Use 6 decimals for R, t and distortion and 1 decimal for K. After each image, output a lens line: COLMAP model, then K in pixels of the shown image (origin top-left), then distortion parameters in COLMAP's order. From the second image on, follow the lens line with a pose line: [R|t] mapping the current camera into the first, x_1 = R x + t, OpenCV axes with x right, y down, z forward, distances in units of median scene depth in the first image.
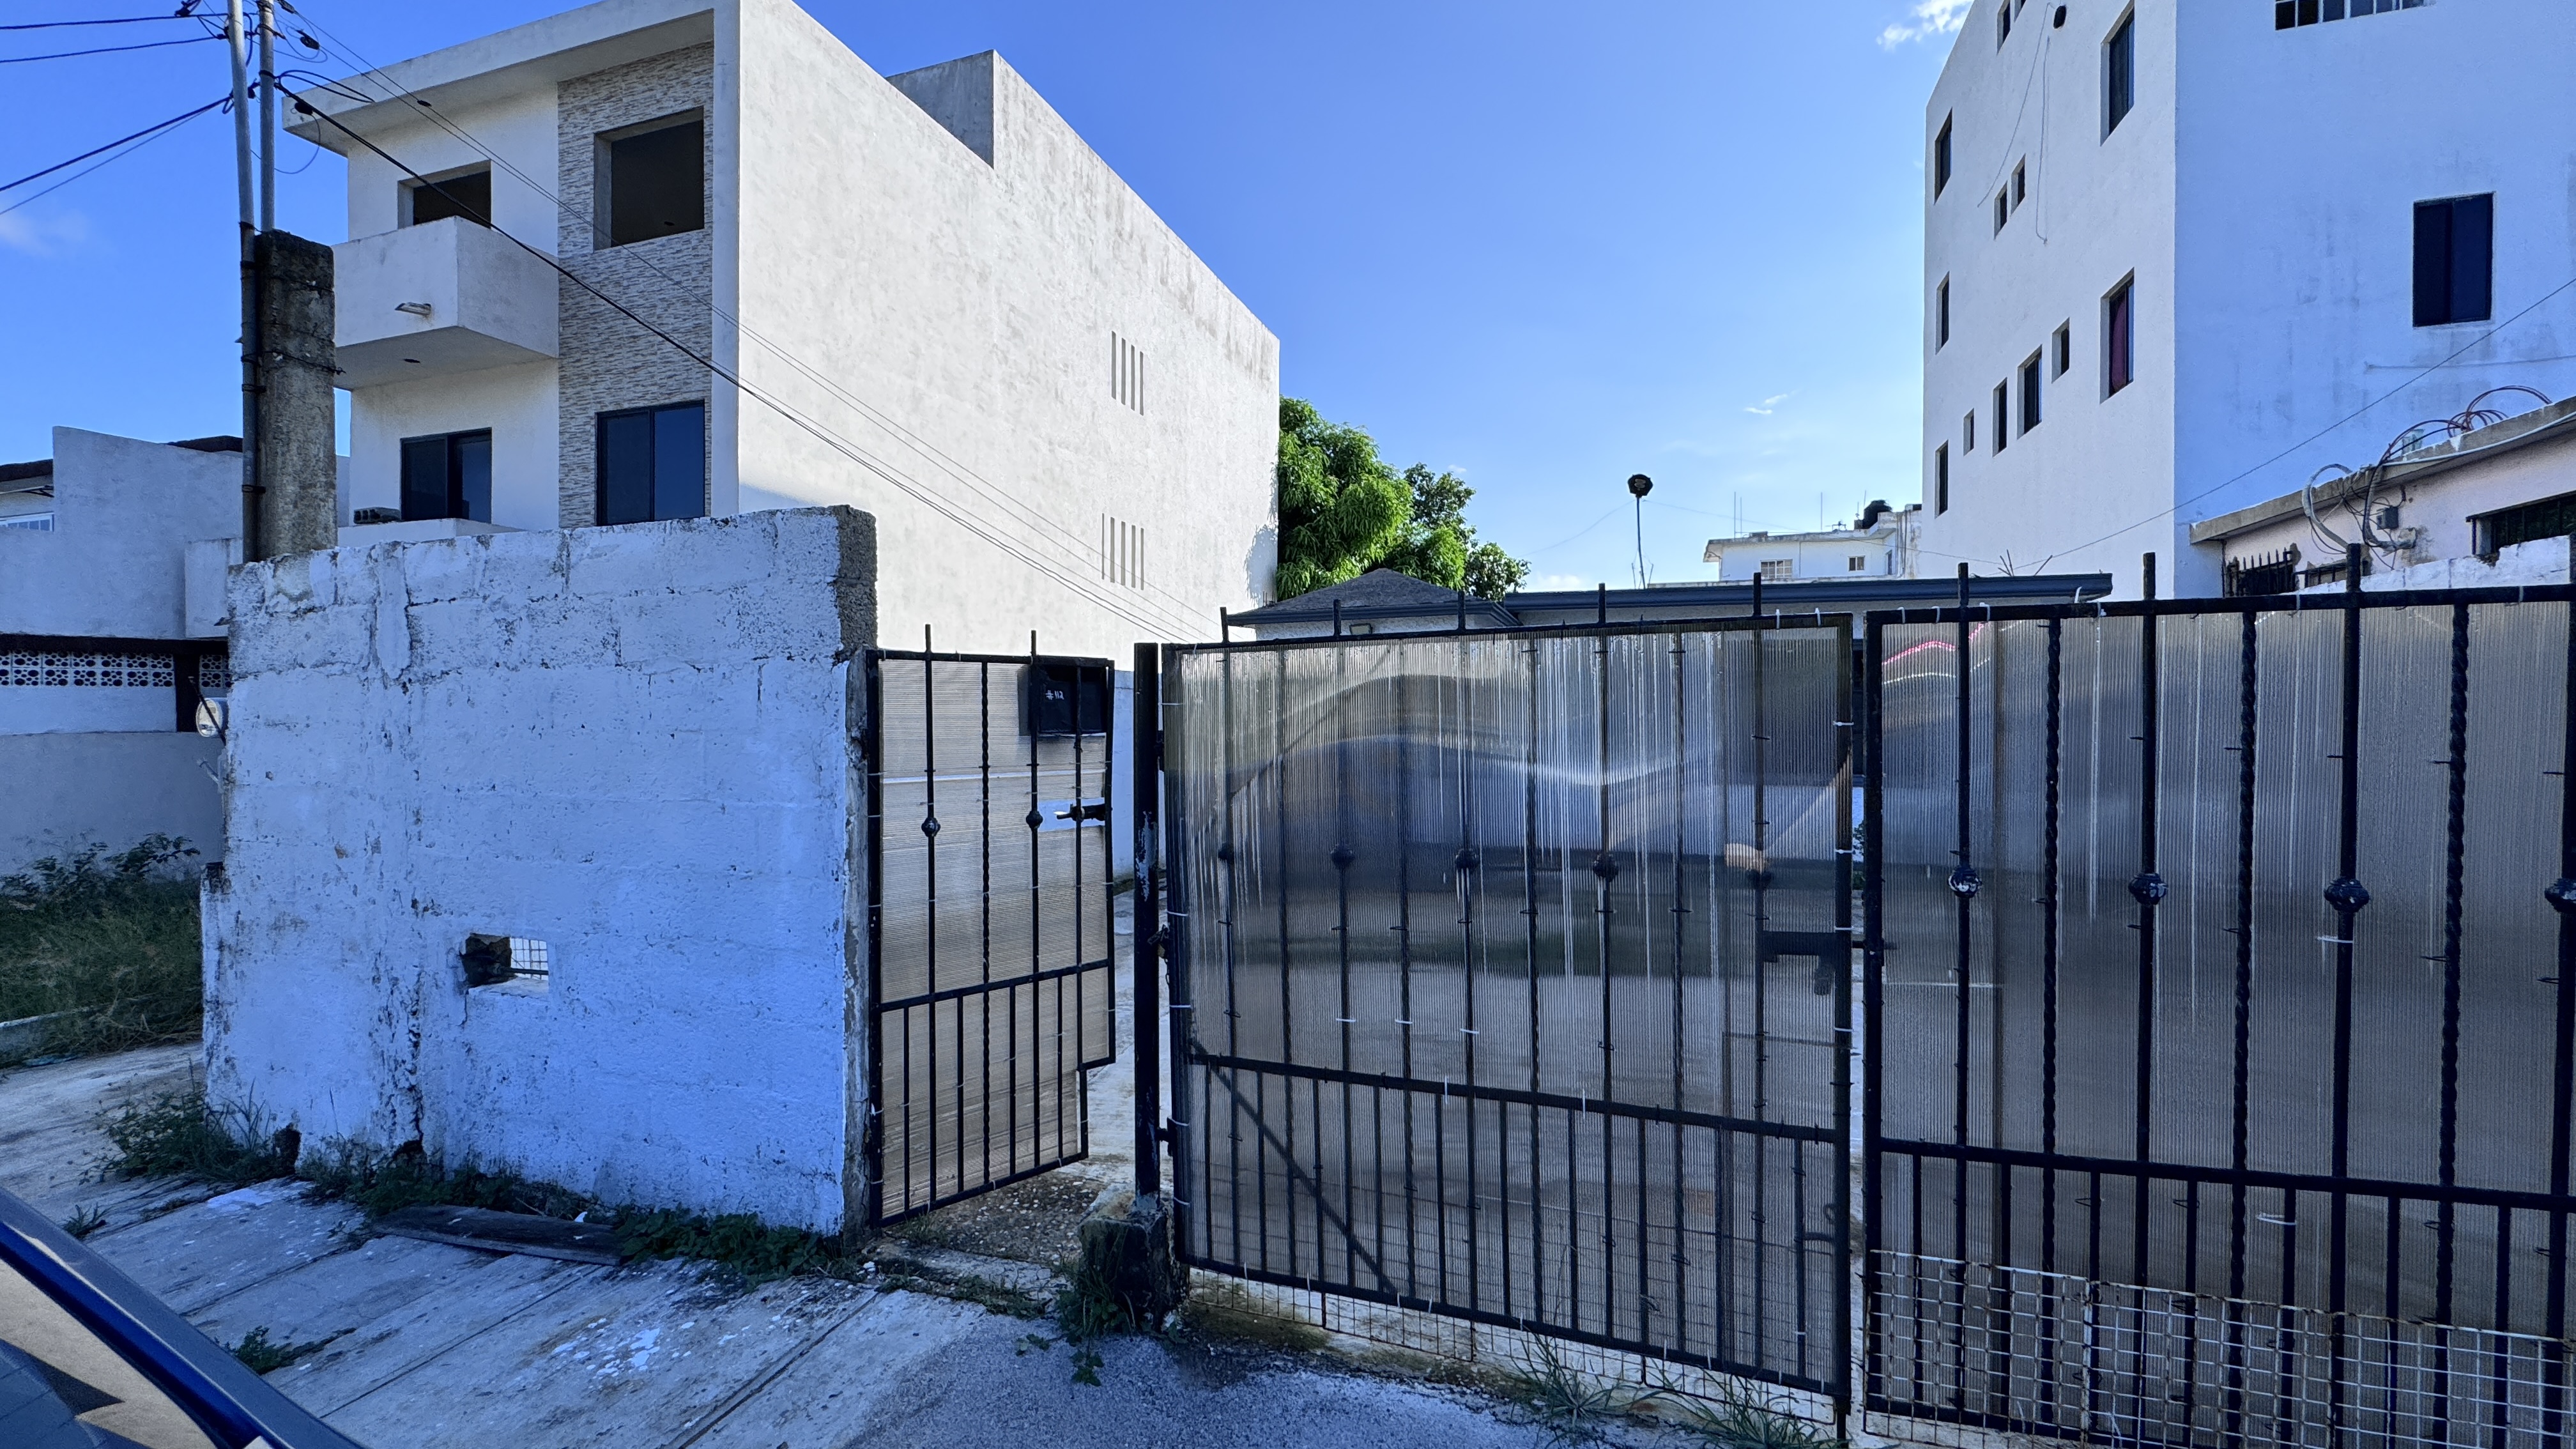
lens RADIAL K [[1031.8, 0, 1286.0], [0, 1031.8, 718.2], [0, 0, 1]] dist [-0.004174, 0.000277]
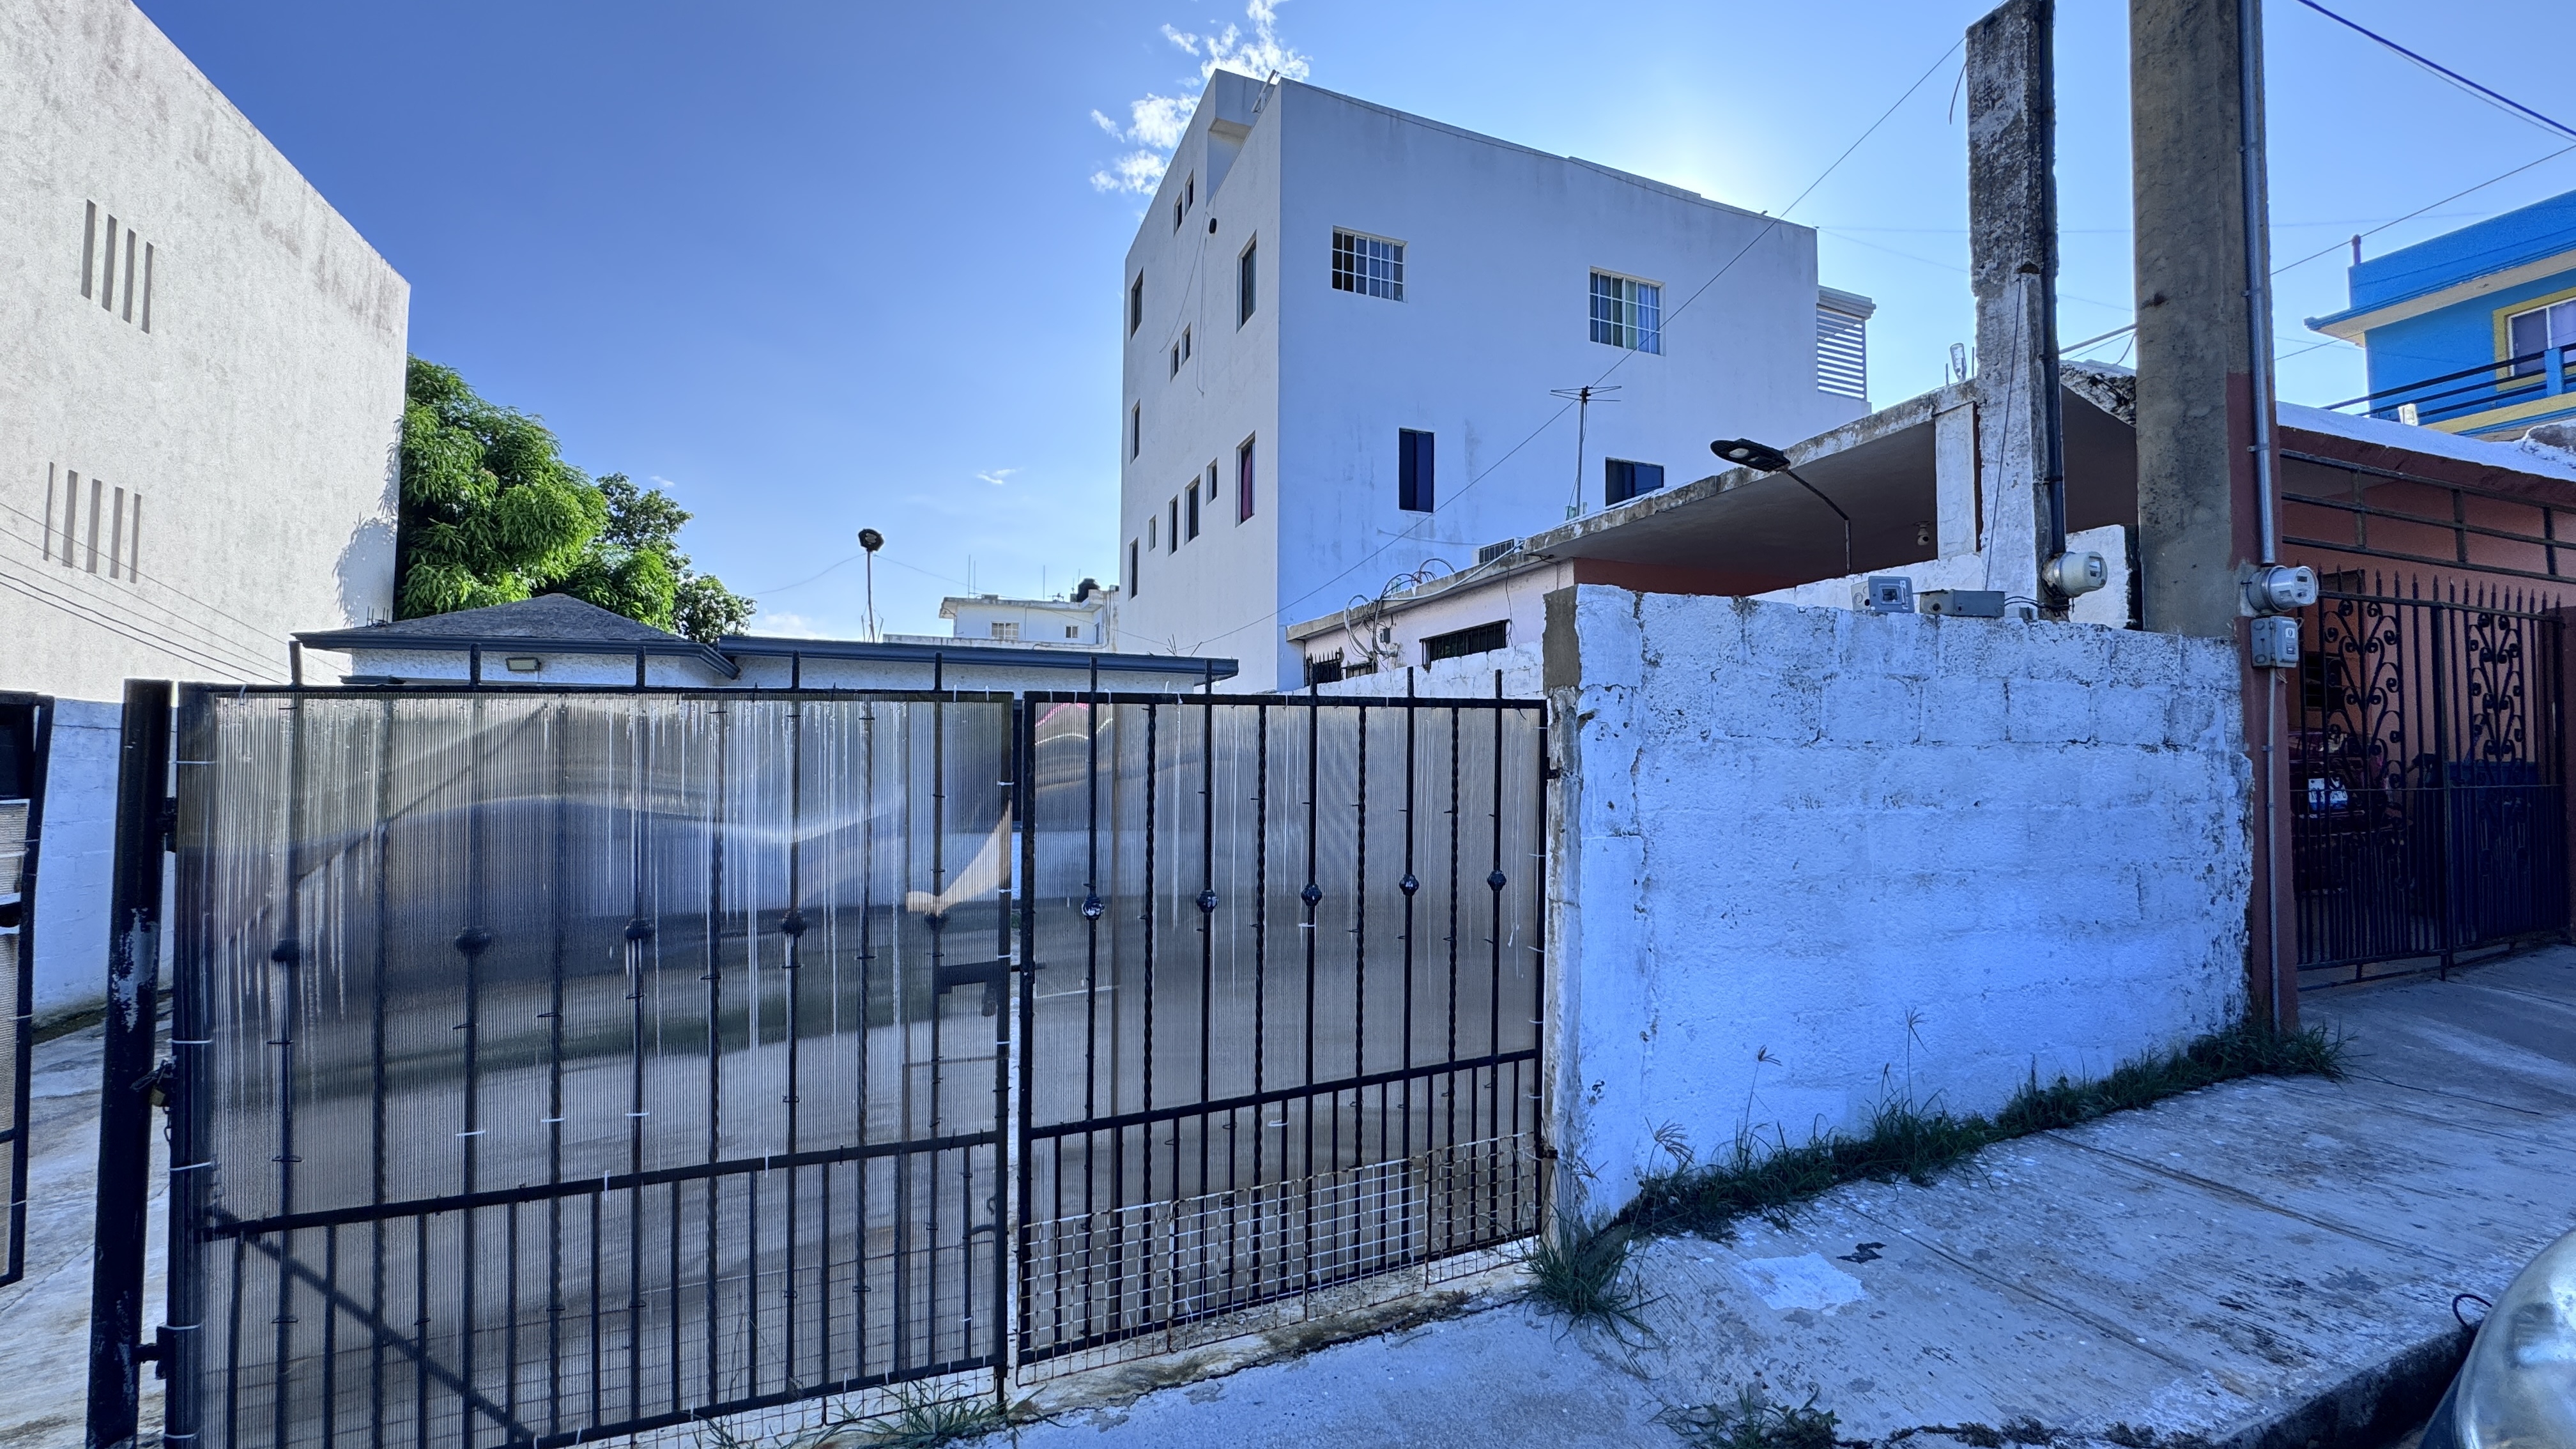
lens RADIAL K [[1030.1, 0, 1286.0], [0, 1030.1, 719.2], [0, 0, 1]] dist [-0.003514, 0.000818]
pose [[0.758808, 0.031123, 0.650571, 0.005432], [0.000109, 0.998852, -0.047912, -0.009146], [-0.651315, 0.036427, 0.757933, -0.092798]]
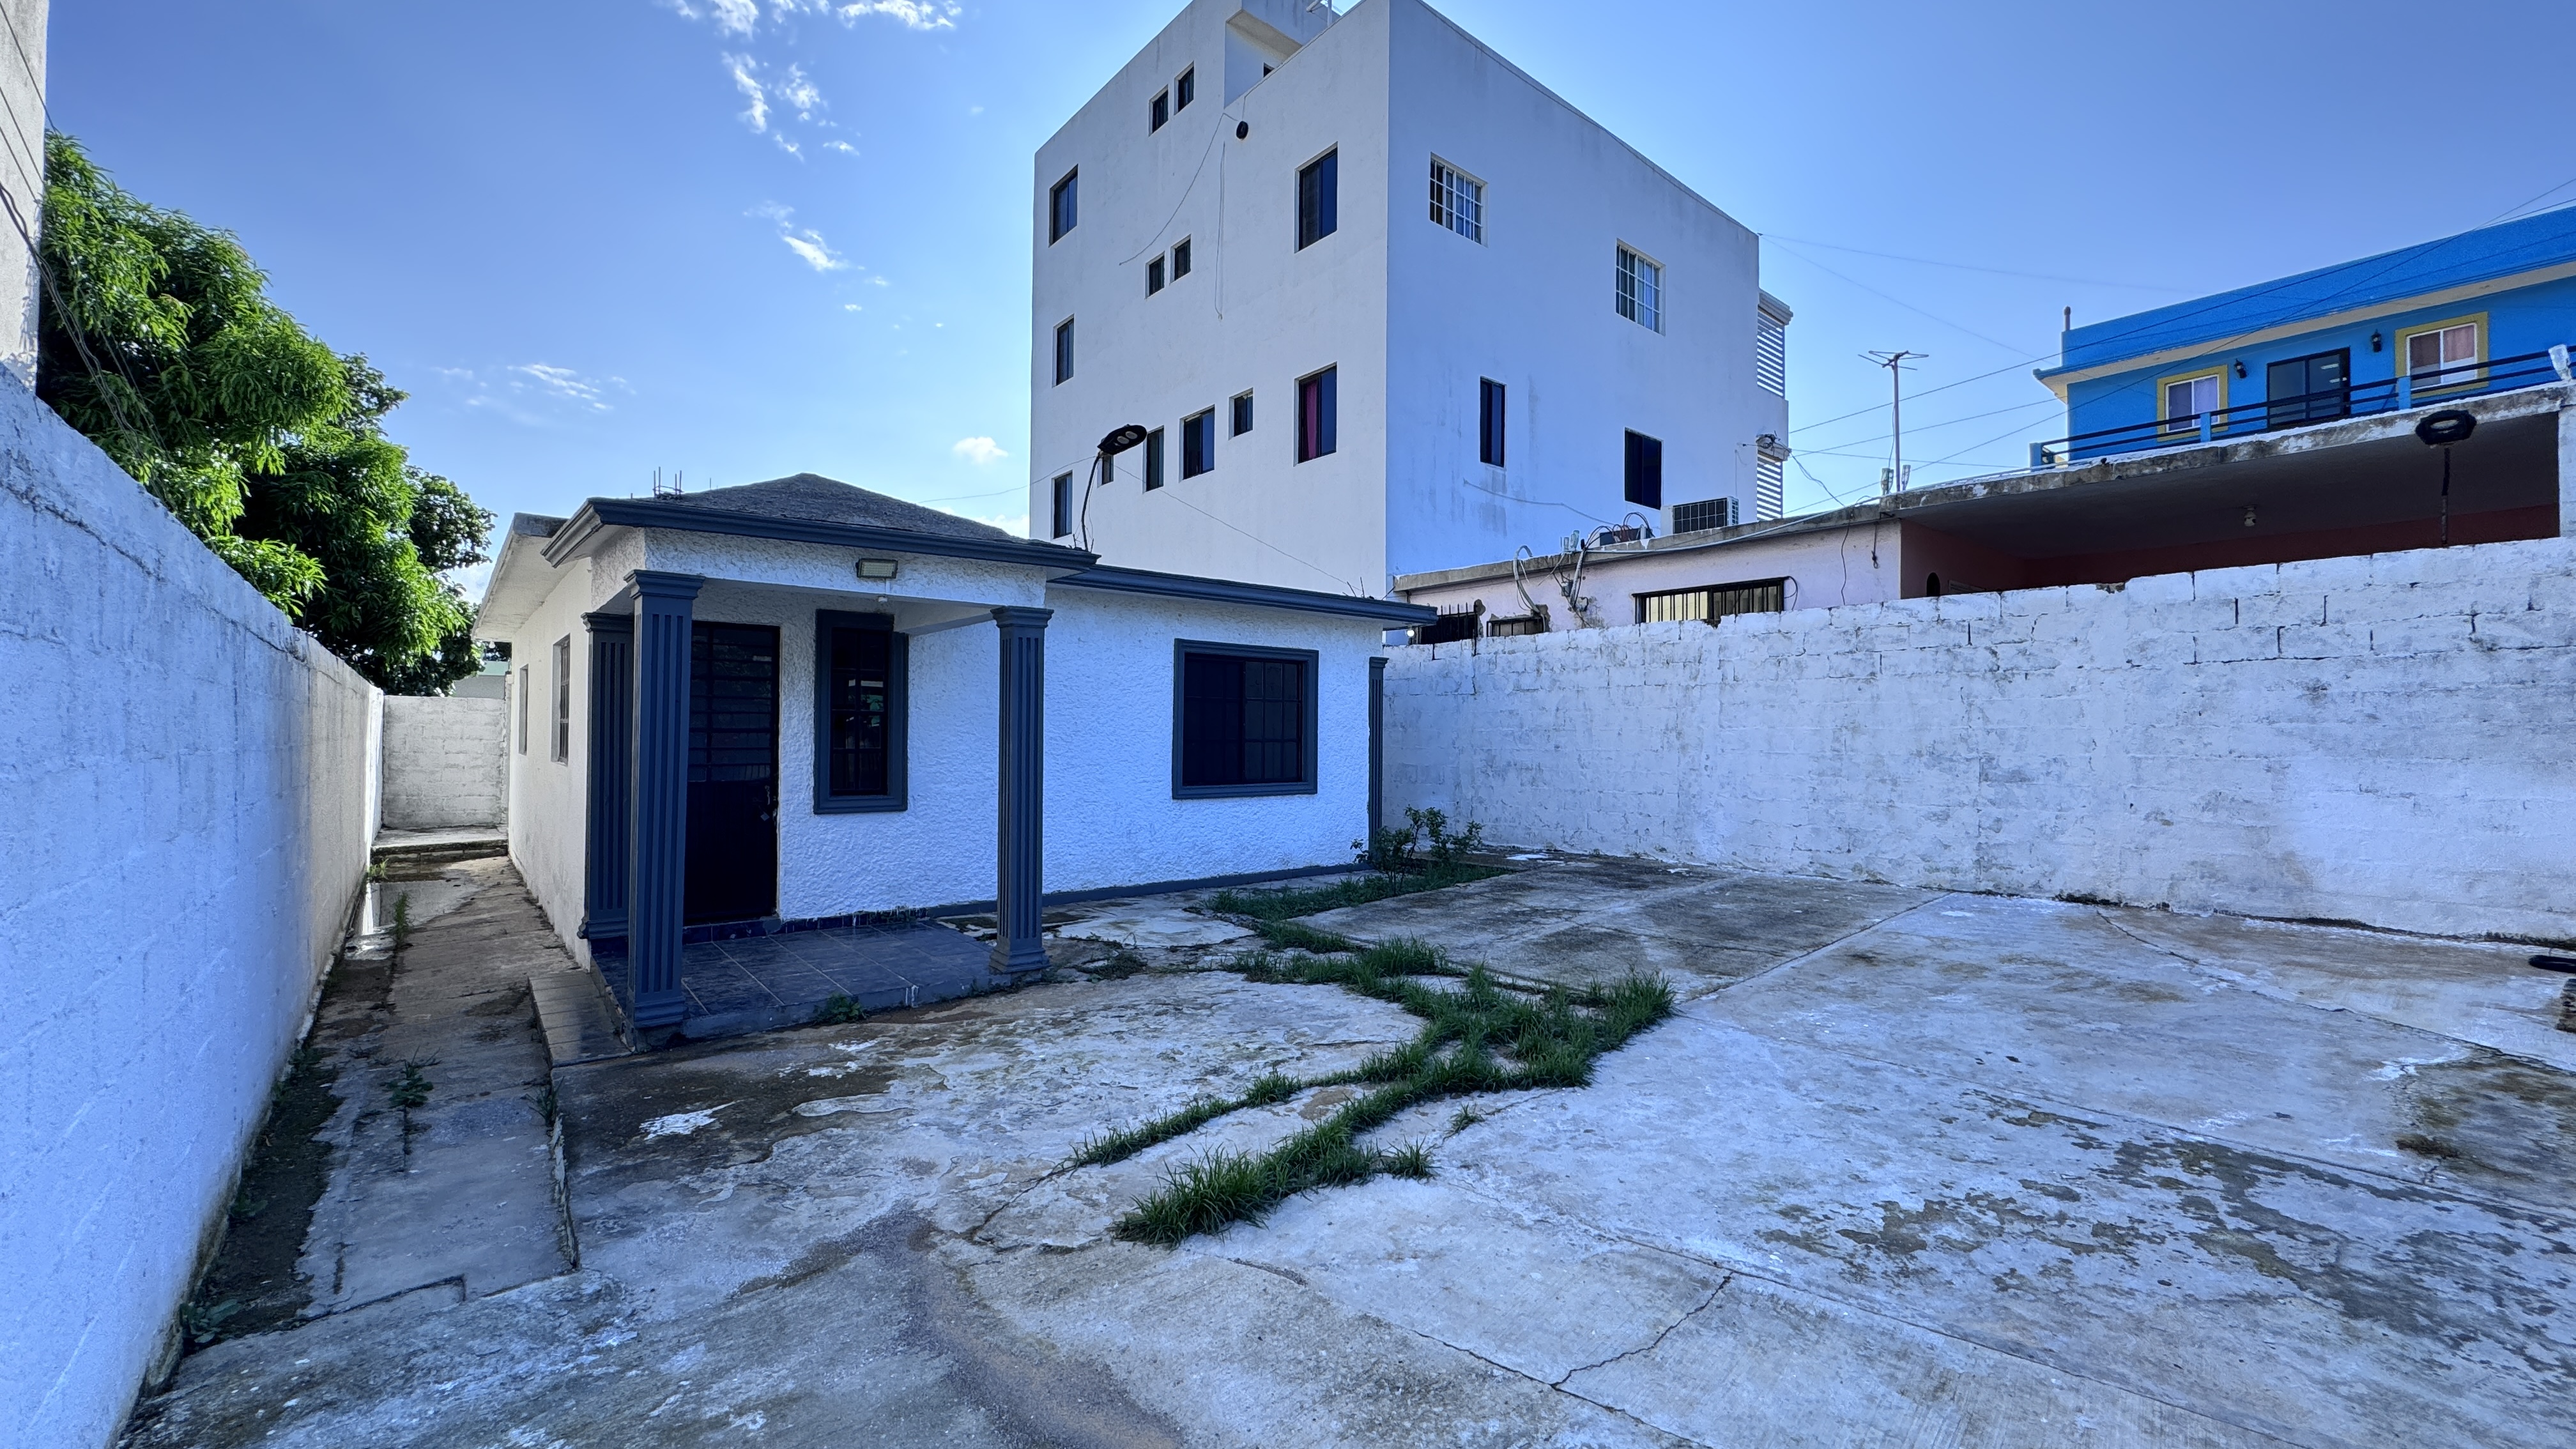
lens RADIAL K [[1030.1, 0, 1286.0], [0, 1030.1, 719.2], [0, 0, 1]] dist [-0.003514, 0.000818]
pose [[0.513999, 0.012160, 0.857704, -1.168943], [-0.000300, 0.999902, -0.013996, 0.026324], [-0.857790, 0.006937, 0.513953, 1.925687]]
